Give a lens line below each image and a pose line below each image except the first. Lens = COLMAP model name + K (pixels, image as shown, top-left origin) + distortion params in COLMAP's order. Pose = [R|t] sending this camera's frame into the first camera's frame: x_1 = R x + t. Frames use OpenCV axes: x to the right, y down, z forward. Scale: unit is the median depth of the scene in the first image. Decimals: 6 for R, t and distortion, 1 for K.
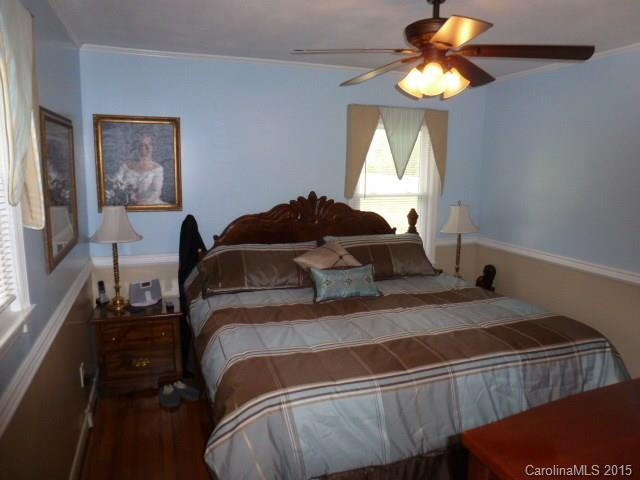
lens RADIAL K [[462.2, 0, 323.0], [0, 462.2, 243.6], [0, 0, 1]] dist [-0.006516, 0.003955]
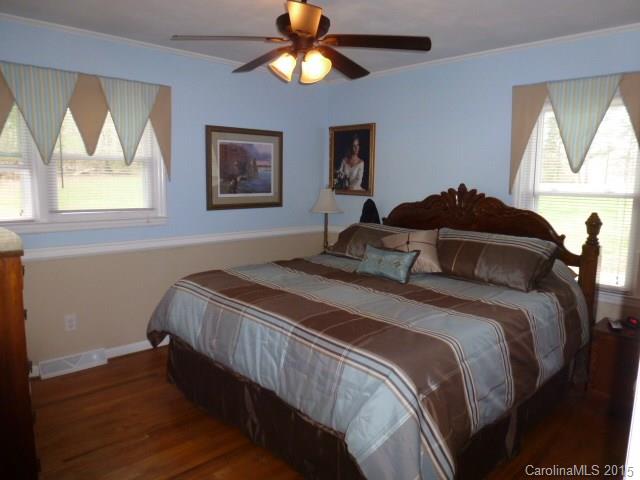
lens RADIAL K [[466.0, 0, 320.0], [0, 466.0, 240.0], [0, 0, 1]] dist [-0.052781, 0.002086]
pose [[0.362435, 0.119787, -0.924279, 0.826280], [-0.162878, 0.984586, 0.063734, -0.010173], [0.917666, 0.127445, 0.376359, 0.394085]]
